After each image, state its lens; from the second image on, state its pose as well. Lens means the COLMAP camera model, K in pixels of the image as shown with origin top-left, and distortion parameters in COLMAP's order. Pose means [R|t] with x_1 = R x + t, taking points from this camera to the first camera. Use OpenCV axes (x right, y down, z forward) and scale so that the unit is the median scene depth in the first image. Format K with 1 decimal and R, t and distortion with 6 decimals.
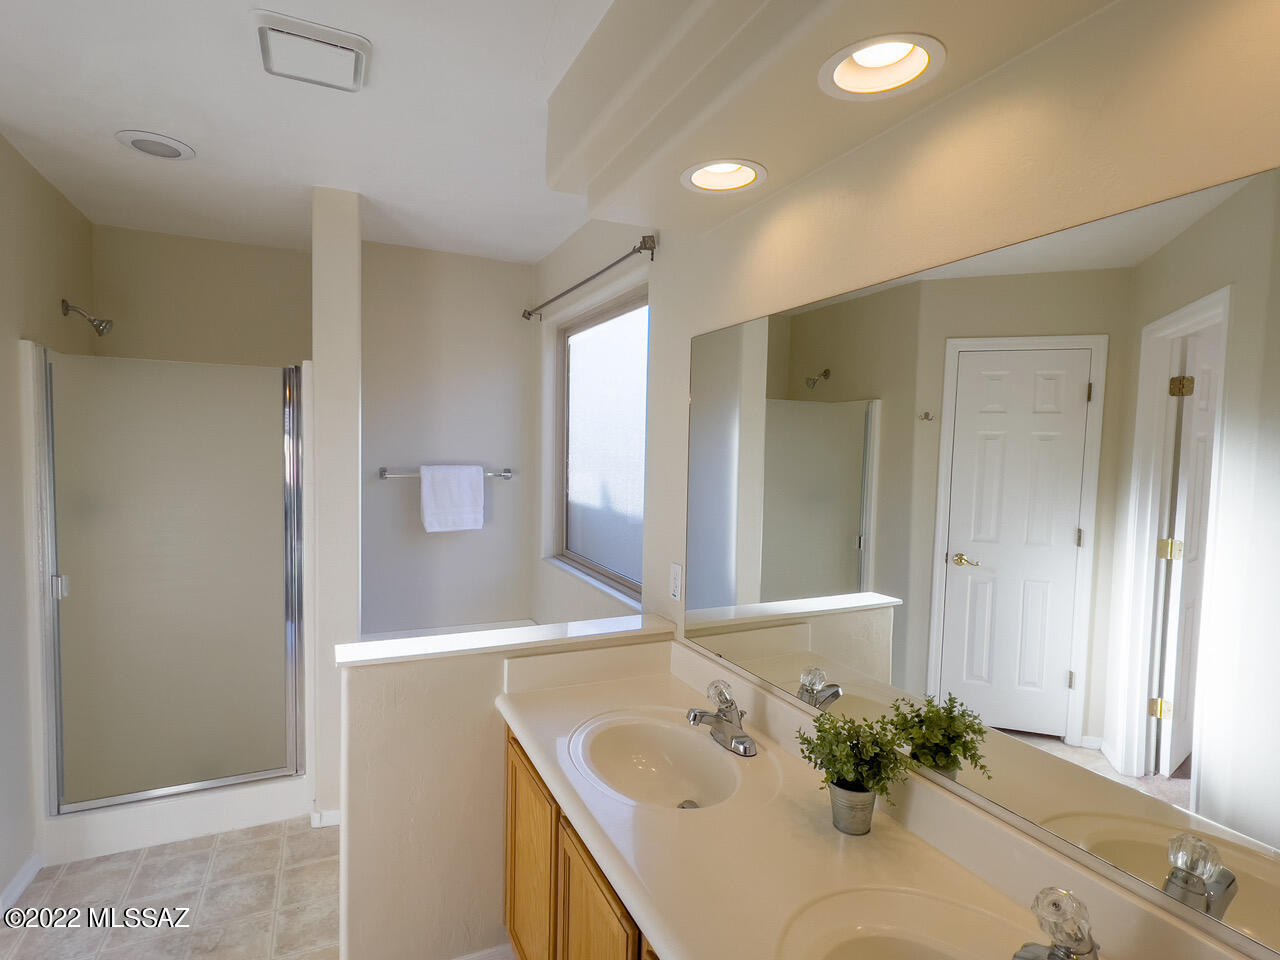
lens RADIAL K [[664.1, 0, 640.0], [0, 664.1, 480.0], [0, 0, 1]] dist [-0.003742, 0.000114]
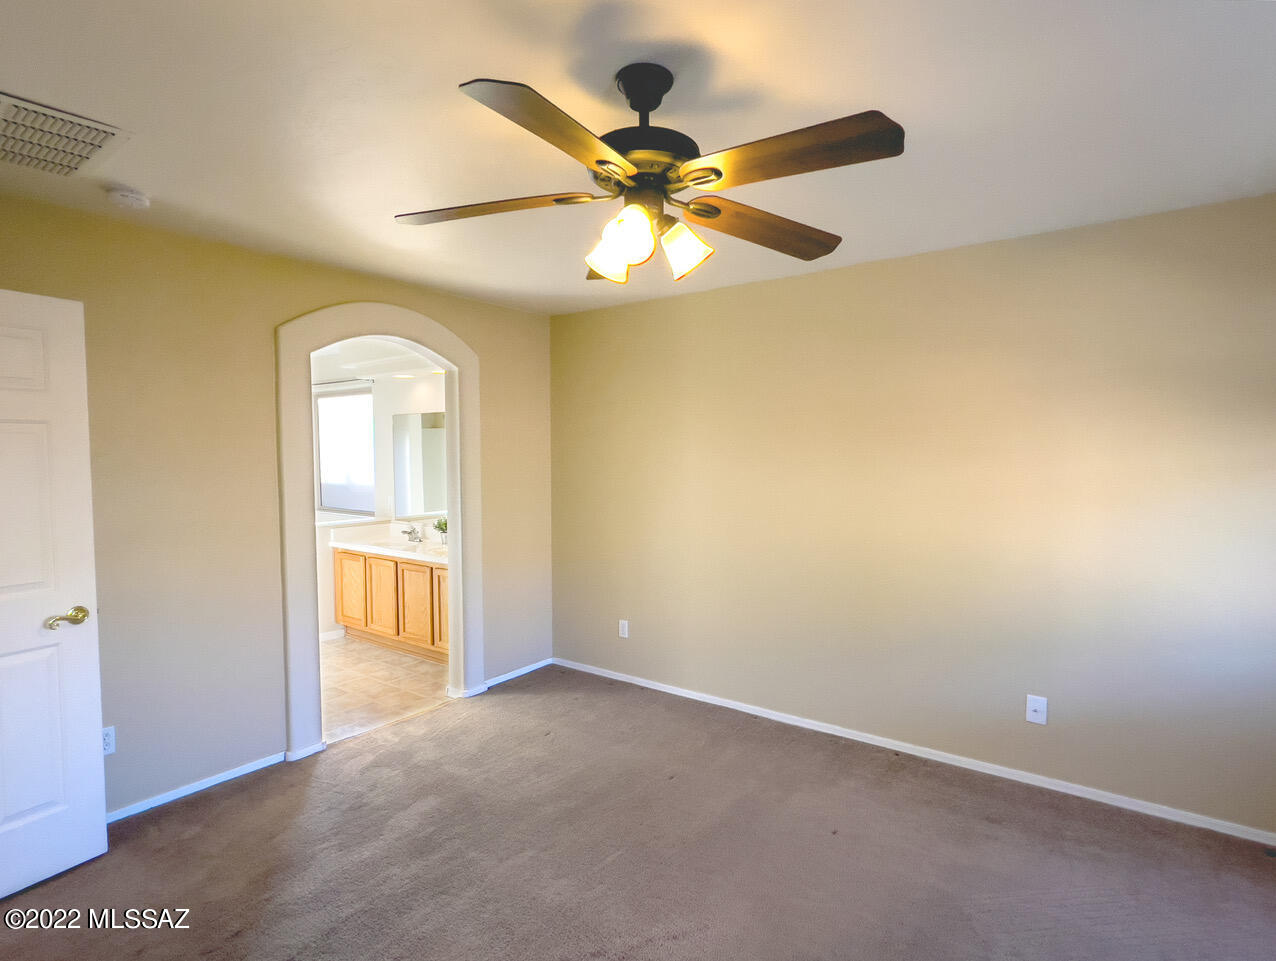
lens RADIAL K [[662.1, 0, 638.0], [0, 662.1, 480.5], [0, 0, 1]] dist [-0.003742, 0.000114]
pose [[0.874808, -0.016192, 0.484200, -0.484671], [0.020051, 0.999795, -0.002793, 0.117745], [-0.484055, 0.012152, 0.874953, -2.455617]]
